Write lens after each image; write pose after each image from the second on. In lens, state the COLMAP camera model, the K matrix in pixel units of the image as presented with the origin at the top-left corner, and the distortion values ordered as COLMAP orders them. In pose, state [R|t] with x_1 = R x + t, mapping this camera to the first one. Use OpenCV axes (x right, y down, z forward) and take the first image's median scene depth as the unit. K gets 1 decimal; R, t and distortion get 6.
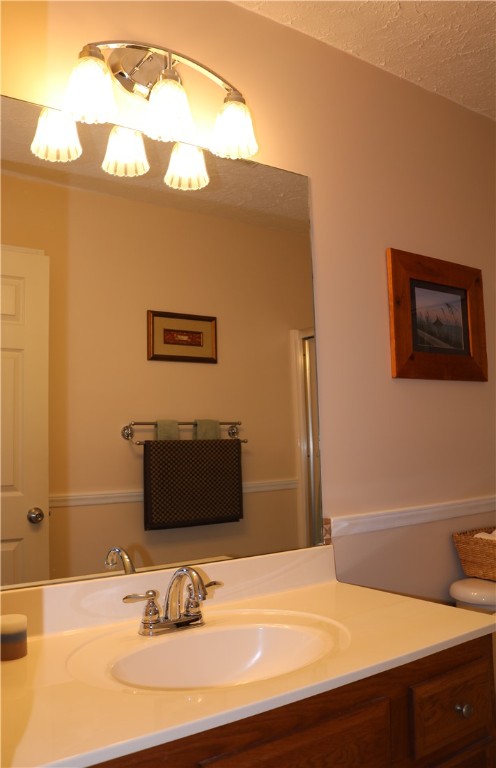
lens RADIAL K [[669.5, 0, 247.8], [0, 669.5, 379.2], [0, 0, 1]] dist [-0.129318, 0.096506]
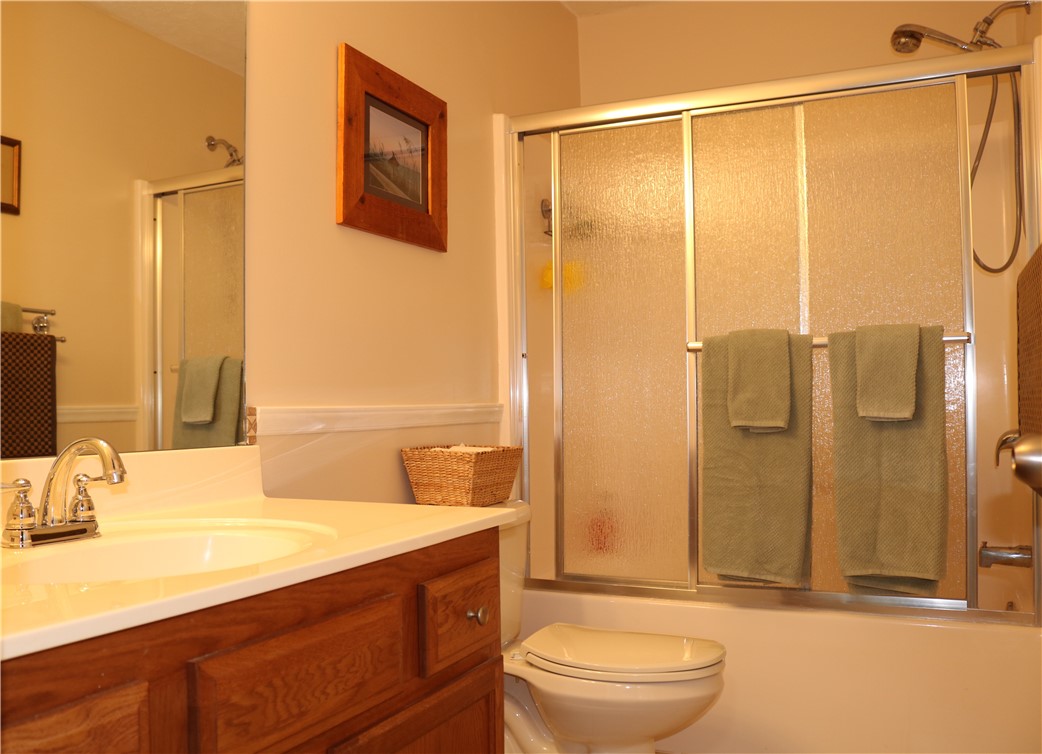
lens RADIAL K [[972.5, 0, 520.1], [0, 972.5, 377.2], [0, 0, 1]] dist [-0.101296, 0.000000]
pose [[0.863818, 0.027659, 0.503045, -0.130217], [-0.054092, 0.997812, 0.038023, 0.111890], [-0.500892, -0.060056, 0.863423, -0.003258]]
